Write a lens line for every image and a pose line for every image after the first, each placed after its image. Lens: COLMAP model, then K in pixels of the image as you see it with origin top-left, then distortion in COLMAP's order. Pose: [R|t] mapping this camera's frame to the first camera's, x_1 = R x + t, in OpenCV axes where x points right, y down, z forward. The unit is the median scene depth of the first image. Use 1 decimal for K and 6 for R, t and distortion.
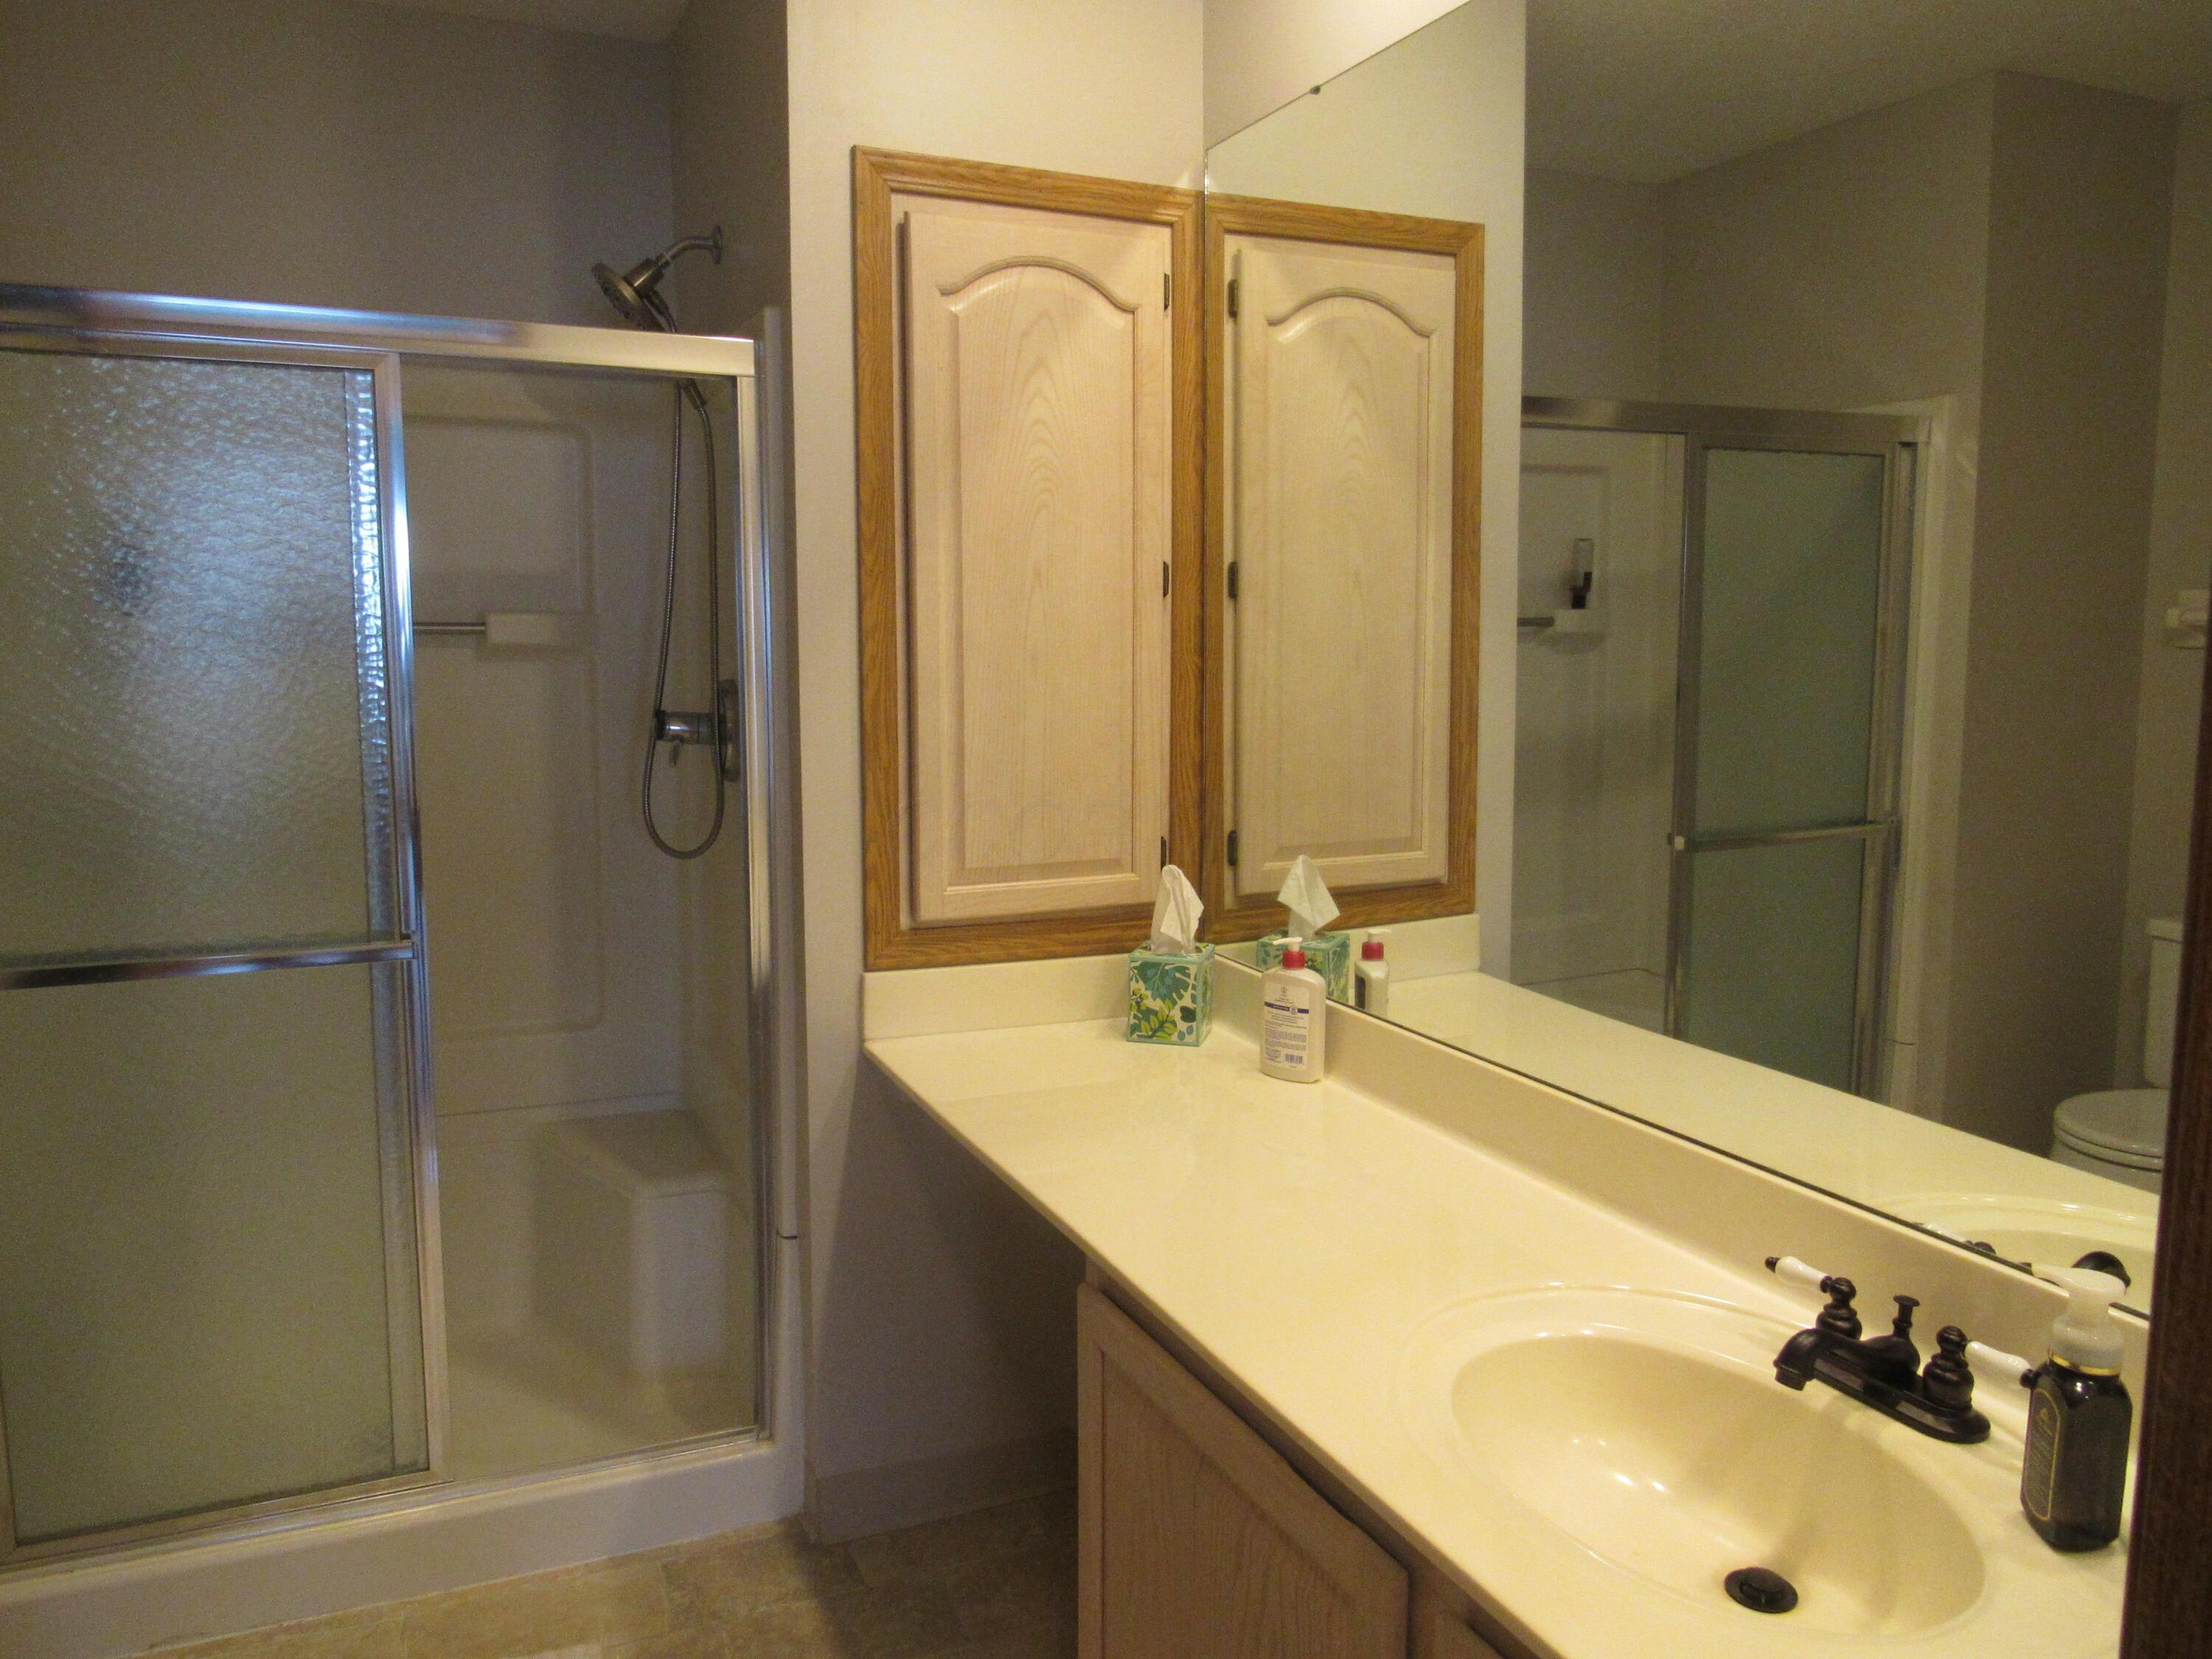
lens RADIAL K [[1576.8, 0, 1106.0], [0, 1576.8, 829.5], [0, 0, 1]] dist [-0.024258, 0.005133]
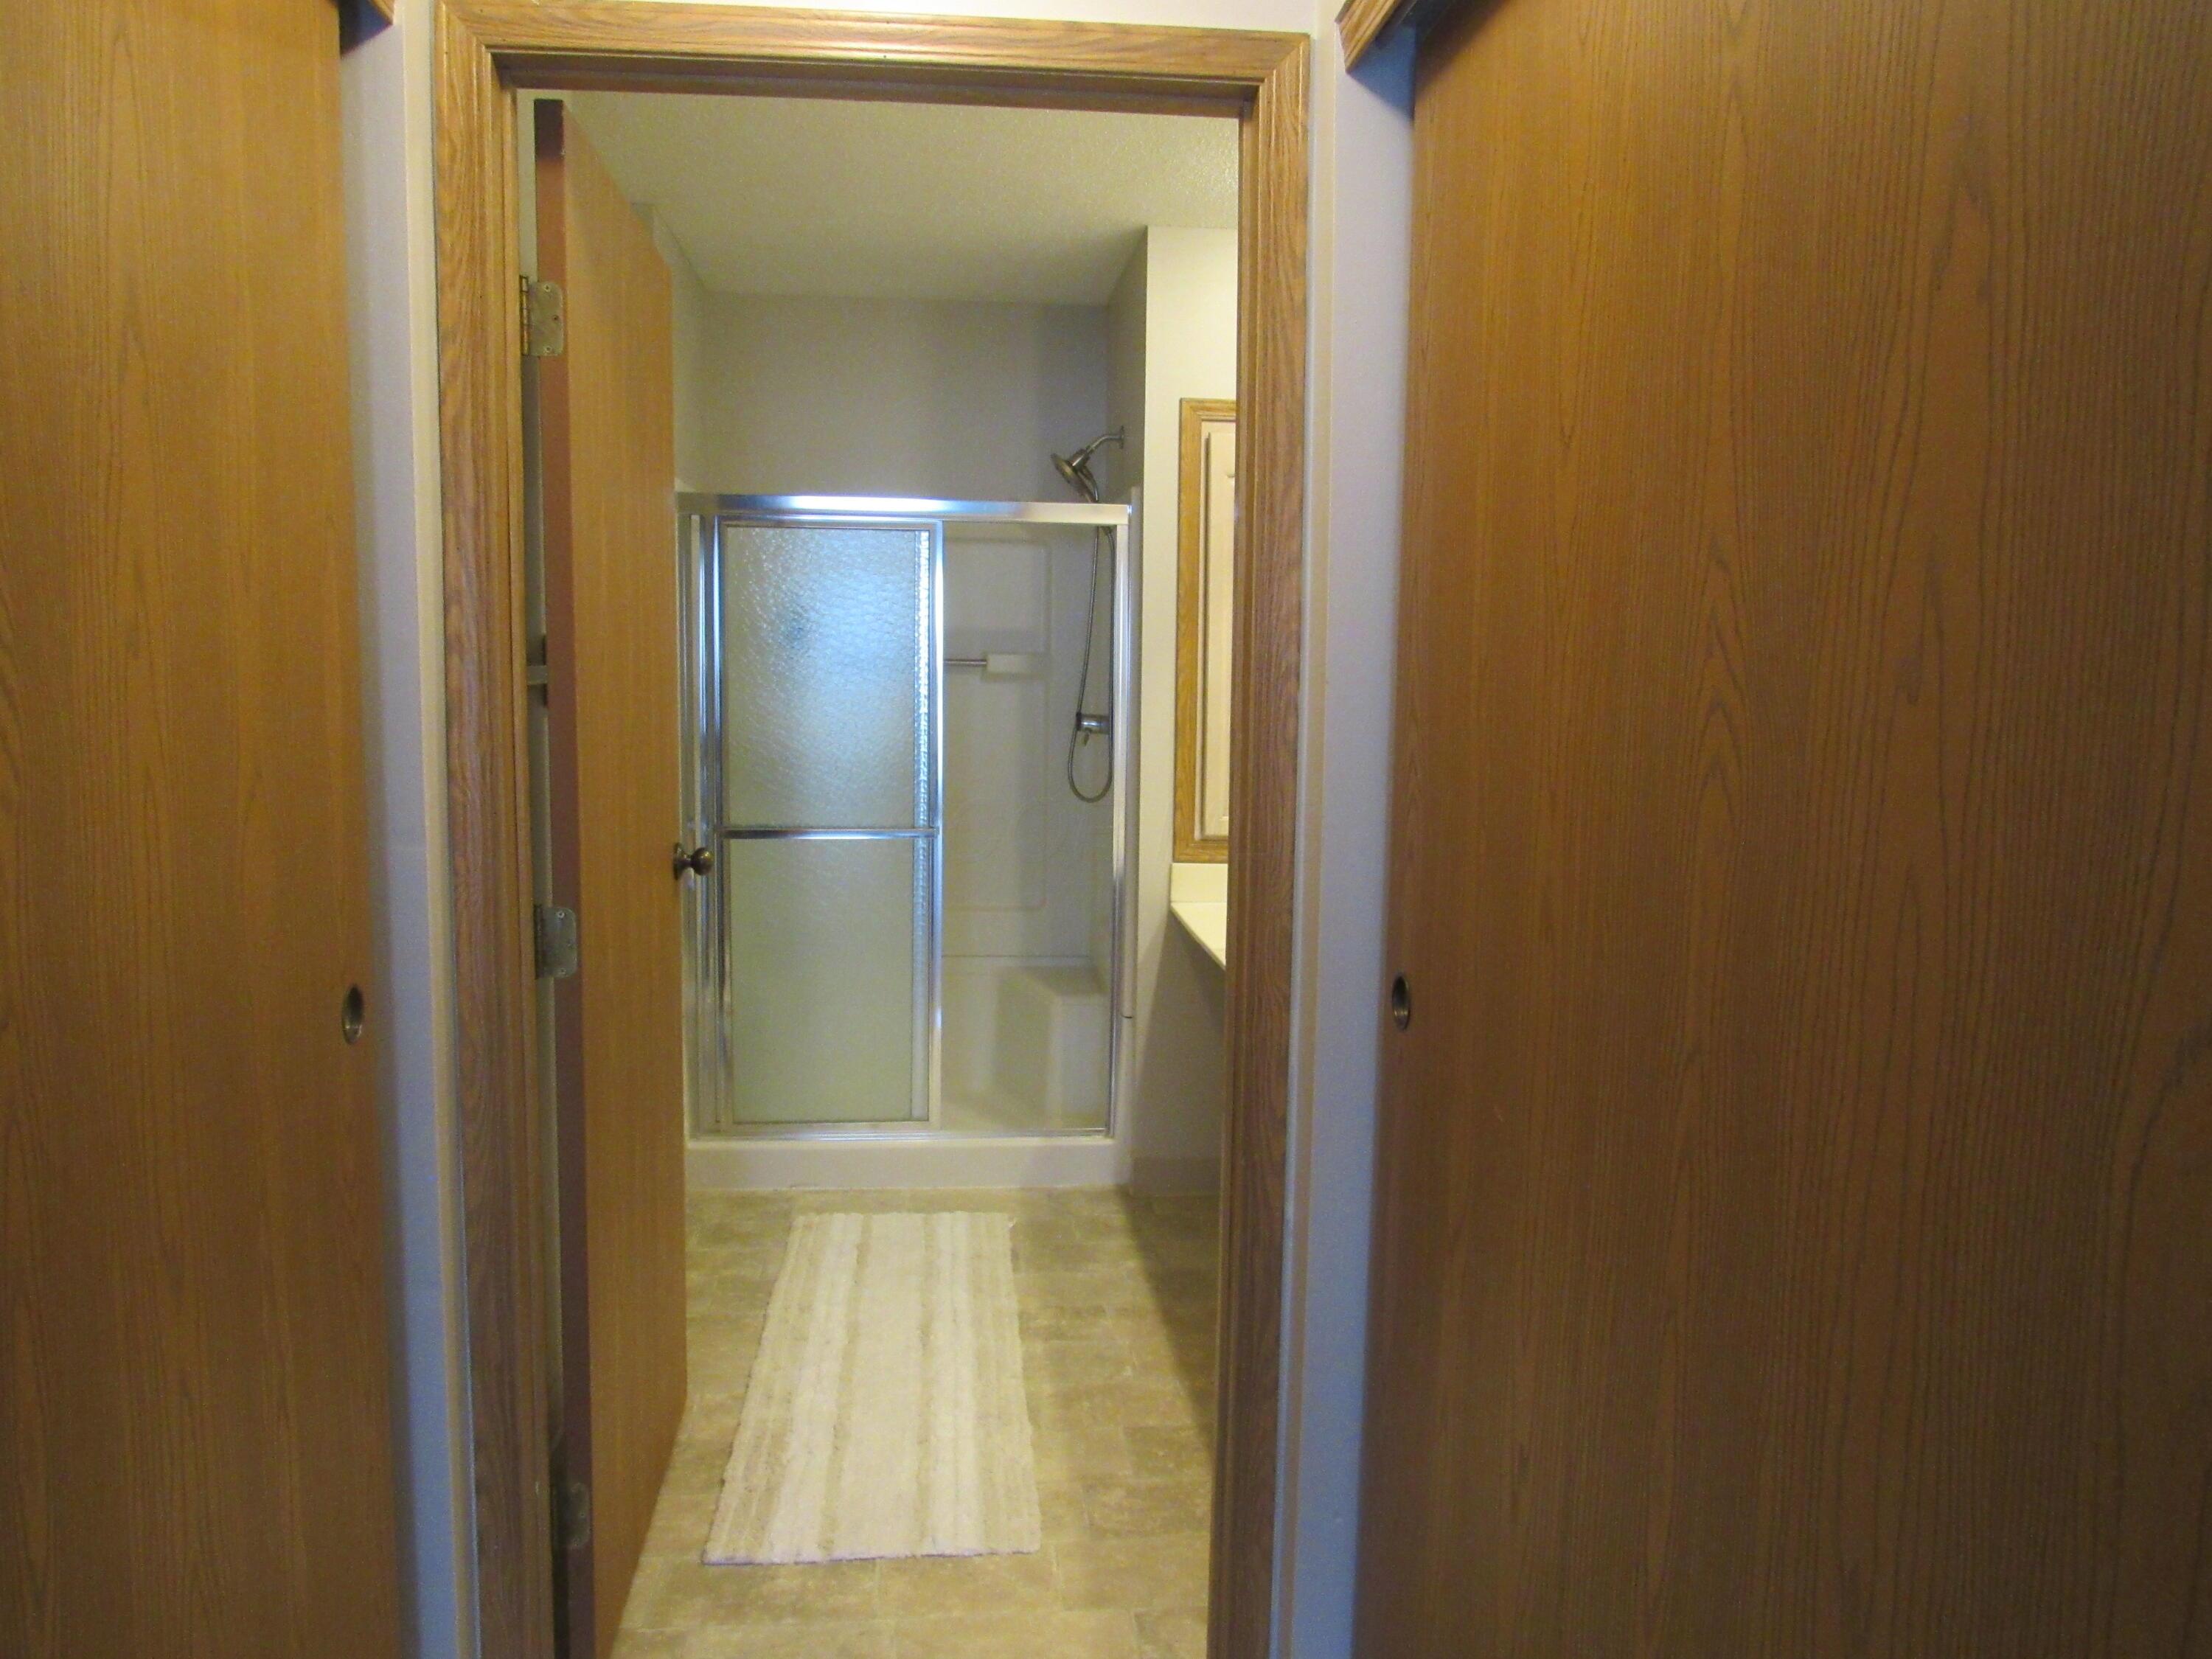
lens RADIAL K [[1576.8, 0, 1106.0], [0, 1576.8, 829.5], [0, 0, 1]] dist [-0.024258, 0.005133]
pose [[0.949197, 0.041238, -0.311969, 0.303345], [-0.046985, 0.998836, -0.010924, 0.072338], [0.311156, 0.025027, 0.950029, -0.648826]]
